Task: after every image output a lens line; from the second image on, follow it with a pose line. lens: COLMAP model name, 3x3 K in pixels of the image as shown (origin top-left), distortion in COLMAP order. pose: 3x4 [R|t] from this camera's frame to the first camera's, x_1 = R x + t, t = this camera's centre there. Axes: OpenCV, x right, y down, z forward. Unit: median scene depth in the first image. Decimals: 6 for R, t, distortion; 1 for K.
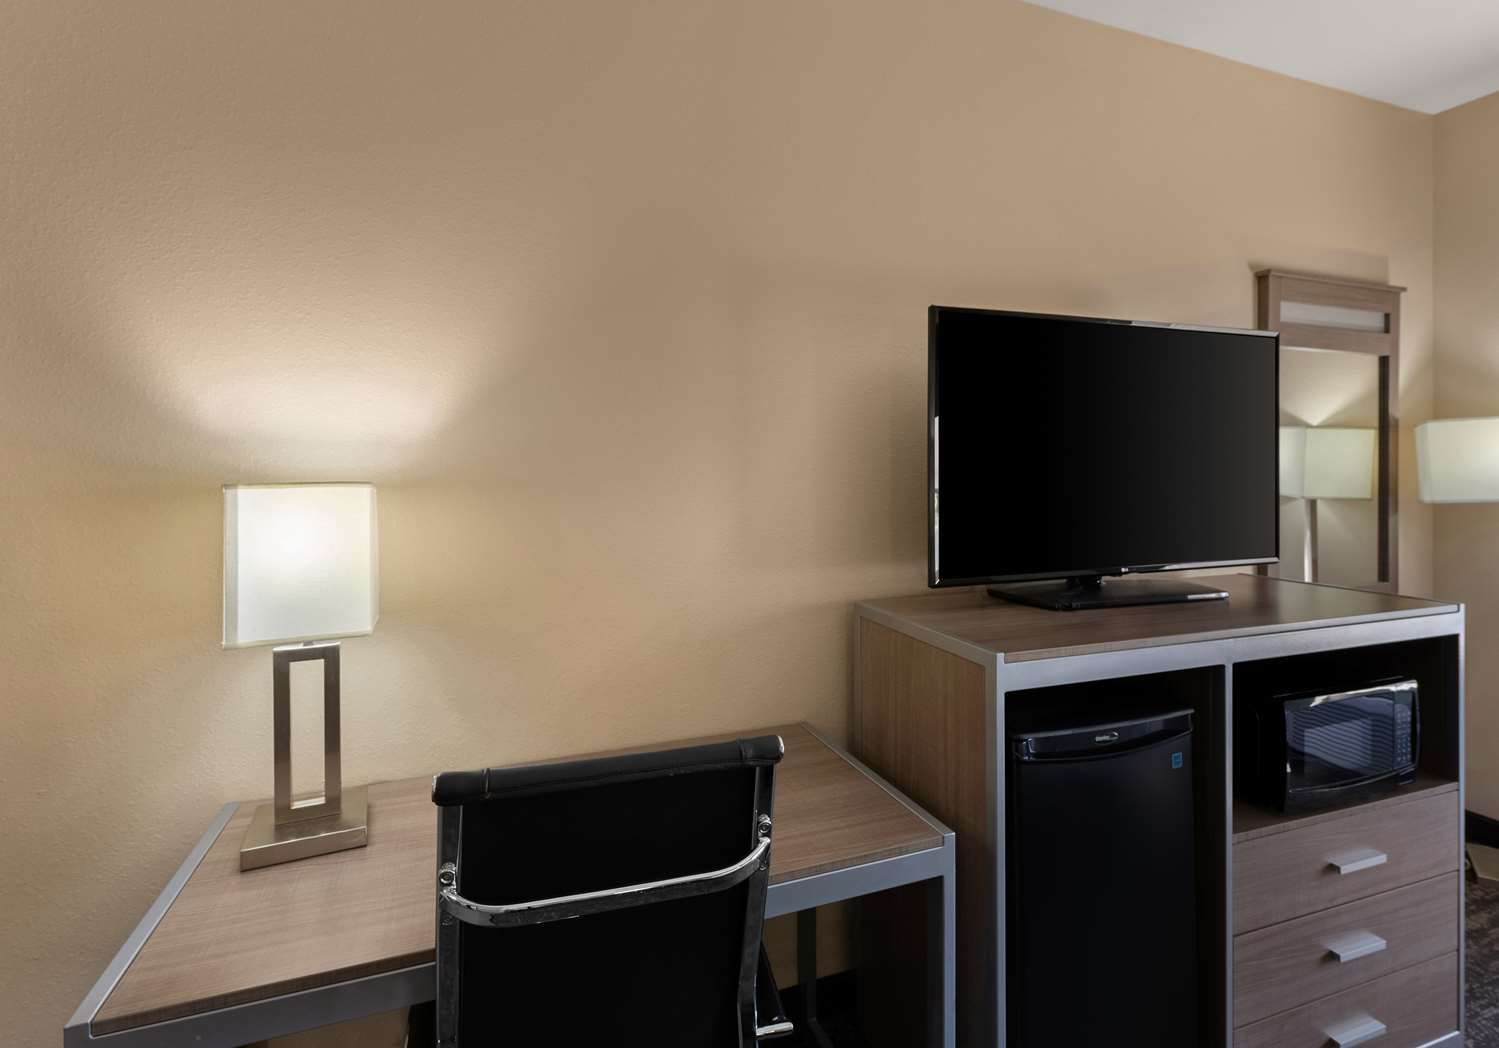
lens RADIAL K [[719.5, 0, 738.9], [0, 719.5, 470.3], [0, 0, 1]] dist [-0.002043, 0.000941]
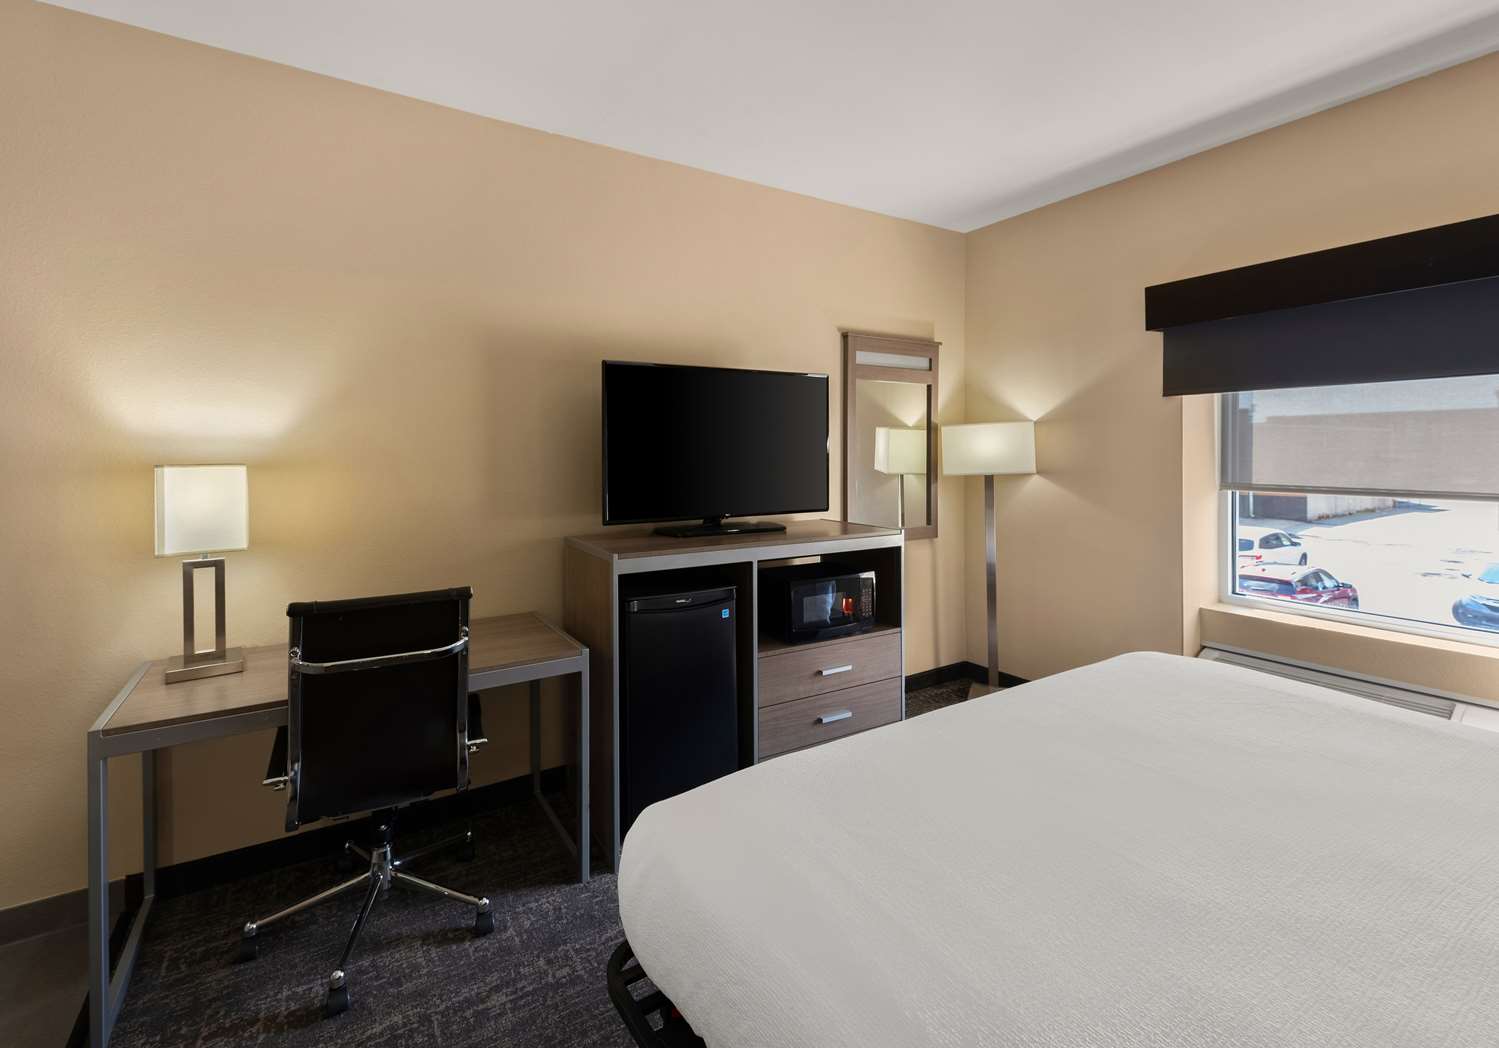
lens RADIAL K [[586.8, 0, 661.0], [0, 586.8, 458.9], [0, 0, 1]] dist [0.008076, -0.000119]
pose [[0.984290, 0.000005, 0.176557, 0.207322], [-0.001369, 0.999970, 0.007605, -0.007341], [-0.176552, -0.007727, 0.984261, -0.530227]]
